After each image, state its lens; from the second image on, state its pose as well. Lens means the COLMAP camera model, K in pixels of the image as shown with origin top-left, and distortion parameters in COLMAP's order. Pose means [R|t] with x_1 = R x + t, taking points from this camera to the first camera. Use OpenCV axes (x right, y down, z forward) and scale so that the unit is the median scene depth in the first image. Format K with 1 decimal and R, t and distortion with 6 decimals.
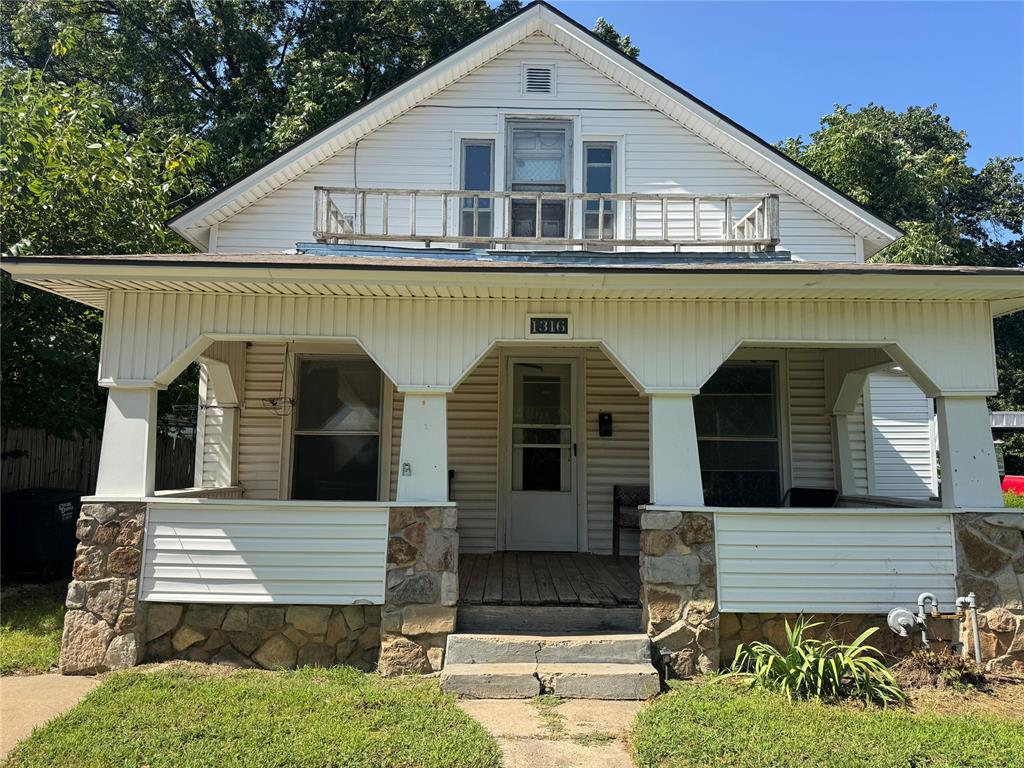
lens RADIAL K [[732.7, 0, 510.1], [0, 732.7, 381.2], [0, 0, 1]] dist [0.027943, -0.033548]
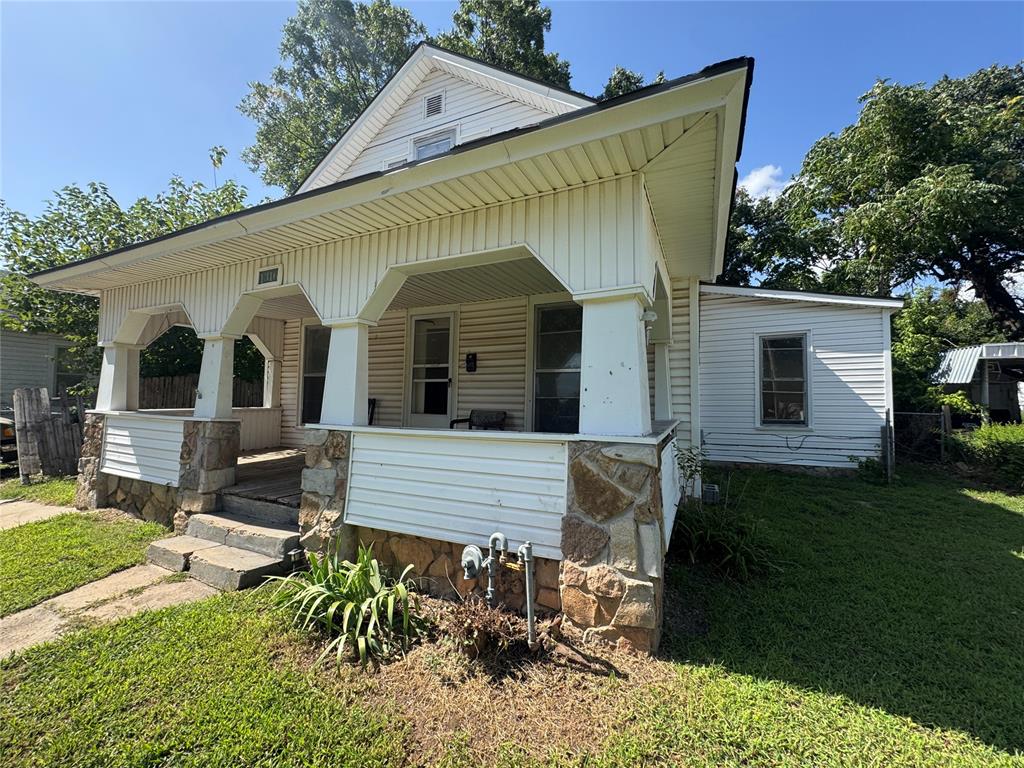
lens RADIAL K [[412.3, 0, 510.9], [0, 412.3, 380.6], [0, 0, 1]] dist [-0.004679, 0.000729]
pose [[0.898558, -0.021641, -0.438321, 0.754220], [0.048373, 0.997582, 0.049911, 0.087273], [0.436181, -0.066051, 0.897432, 0.571266]]
